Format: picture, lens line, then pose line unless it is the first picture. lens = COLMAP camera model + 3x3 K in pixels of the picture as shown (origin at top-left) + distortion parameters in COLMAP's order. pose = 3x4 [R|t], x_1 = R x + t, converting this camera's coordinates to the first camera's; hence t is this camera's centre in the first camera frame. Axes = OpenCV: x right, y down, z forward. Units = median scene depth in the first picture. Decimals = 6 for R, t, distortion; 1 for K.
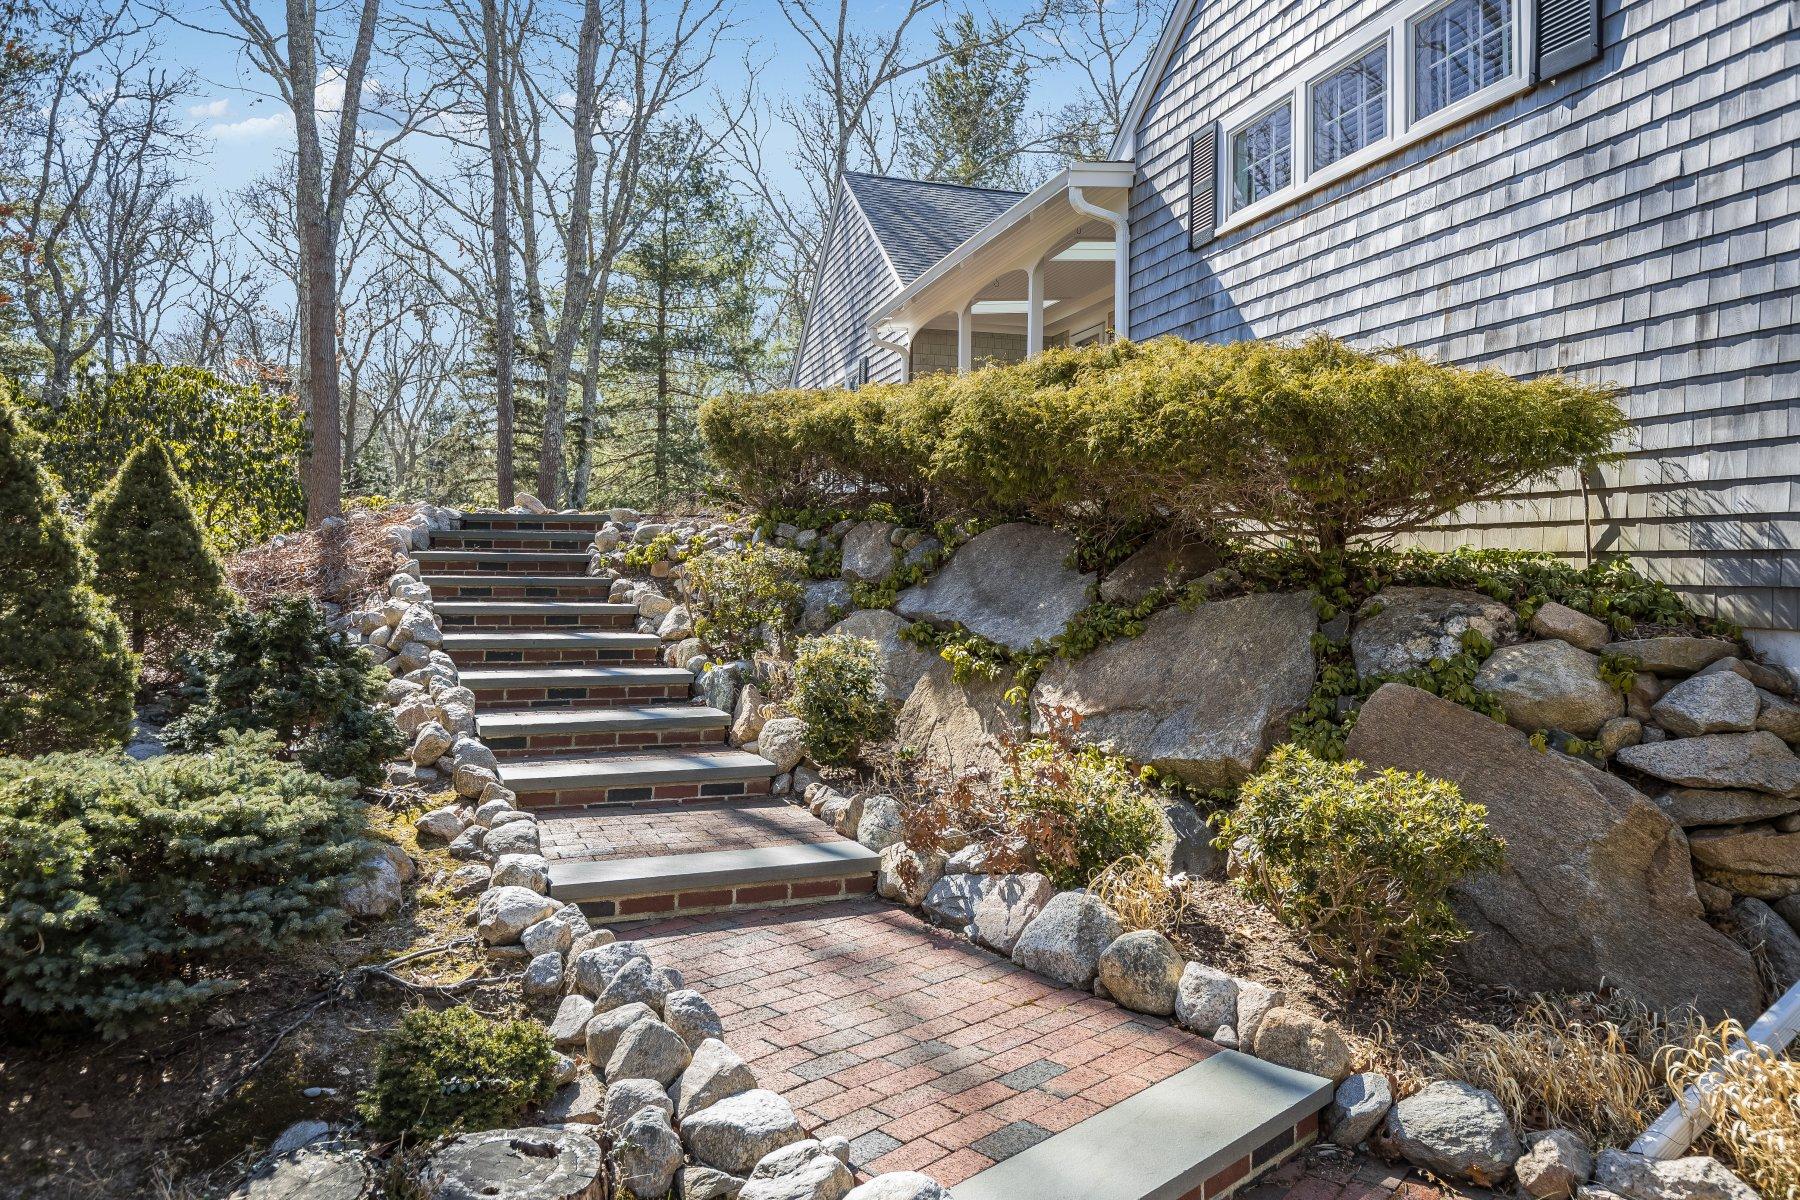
lens RADIAL K [[1174.1, 0, 900.0], [0, 1174.1, 600.0], [0, 0, 1]] dist [-0.034770, 0.004611]
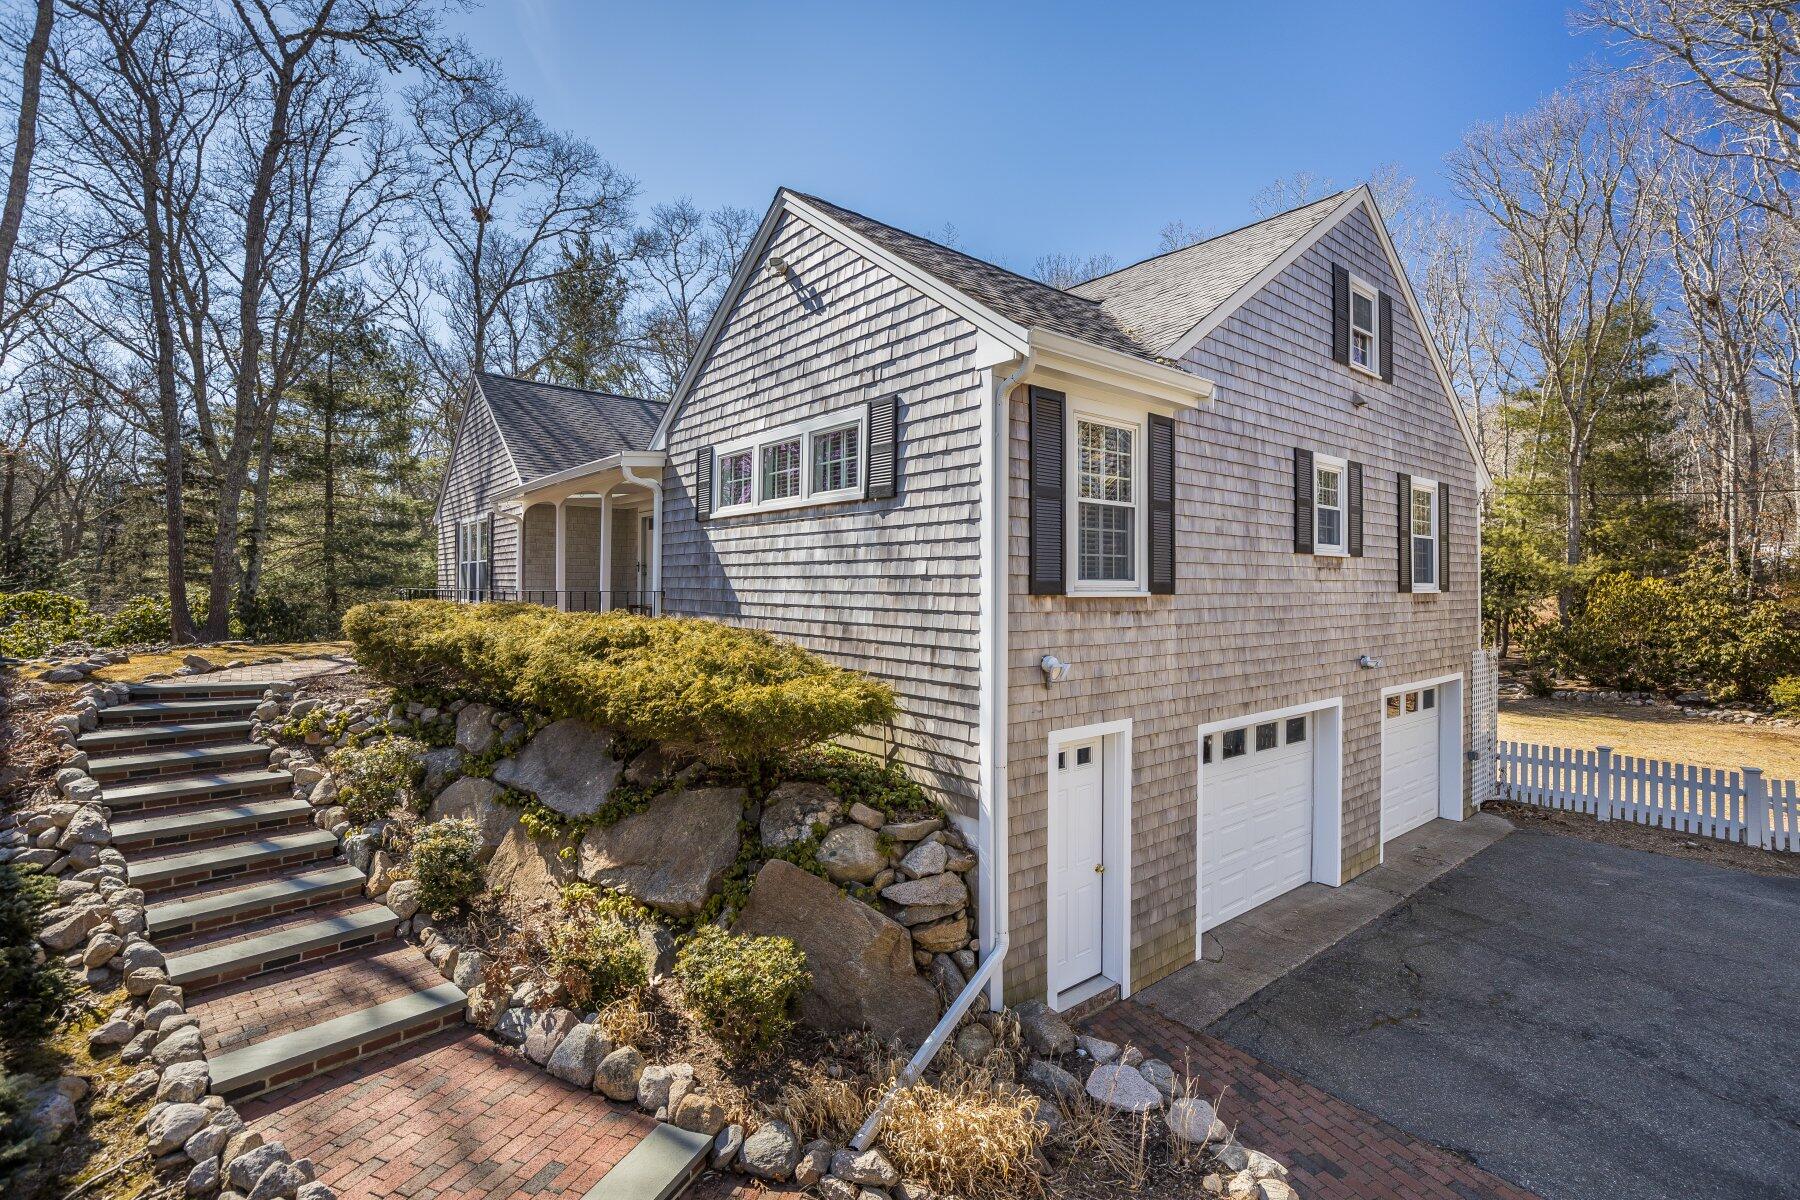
lens RADIAL K [[784.9, 0, 900.0], [0, 784.9, 600.0], [0, 0, 1]] dist [-0.035748, 0.008490]
pose [[0.912188, -0.006067, 0.409728, 0.085379], [-0.008696, 0.999379, 0.034160, -0.332312], [-0.409680, -0.034723, 0.911568, -0.170241]]
